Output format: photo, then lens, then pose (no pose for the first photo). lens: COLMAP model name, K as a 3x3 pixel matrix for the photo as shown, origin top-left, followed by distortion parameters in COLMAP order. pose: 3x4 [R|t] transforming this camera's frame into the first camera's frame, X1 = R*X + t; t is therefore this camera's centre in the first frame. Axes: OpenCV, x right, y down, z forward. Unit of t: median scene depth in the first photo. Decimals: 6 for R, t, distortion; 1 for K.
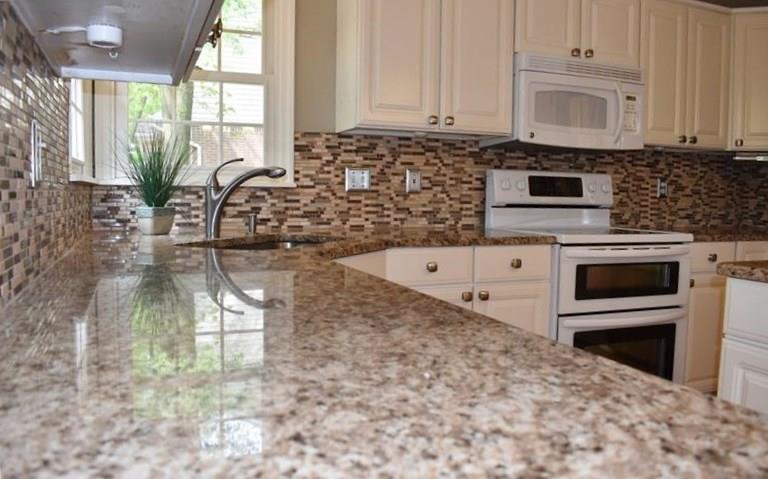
lens RADIAL K [[642.9, 0, 384.0], [0, 642.9, 239.5], [0, 0, 1]] dist [-0.102372, 0.000942]
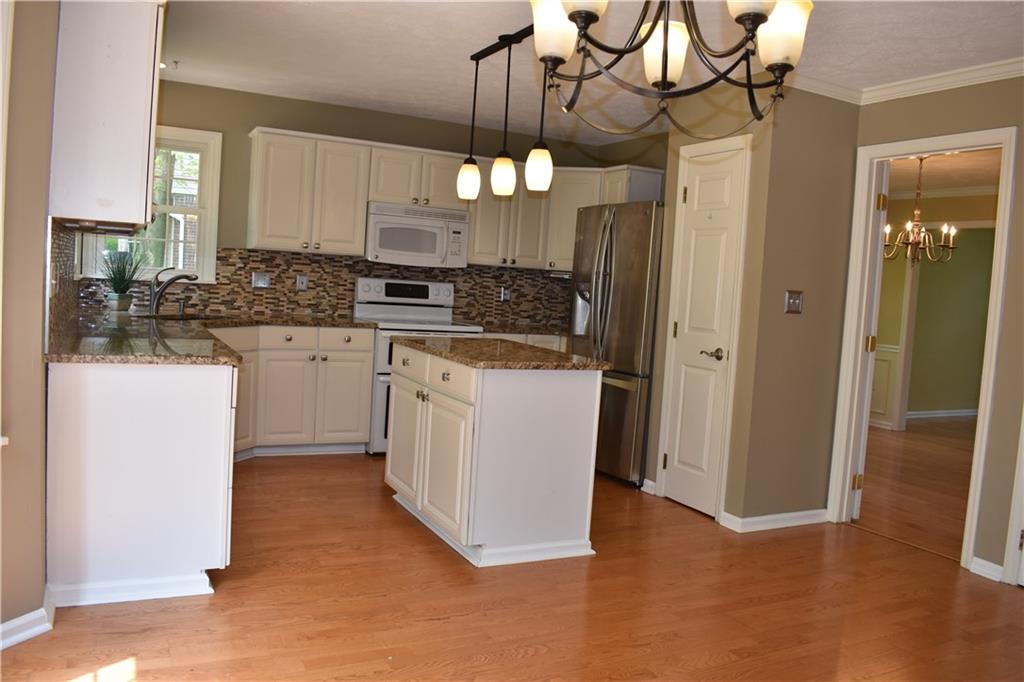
lens RADIAL K [[818.8, 0, 512.0], [0, 818.8, 341.0], [0, 0, 1]] dist [-0.094885, 0.009076]
pose [[0.994096, 0.044062, 0.099152, 0.354836], [-0.044352, 0.999016, 0.000722, 0.019341], [-0.099023, -0.005115, 0.995072, -0.920416]]
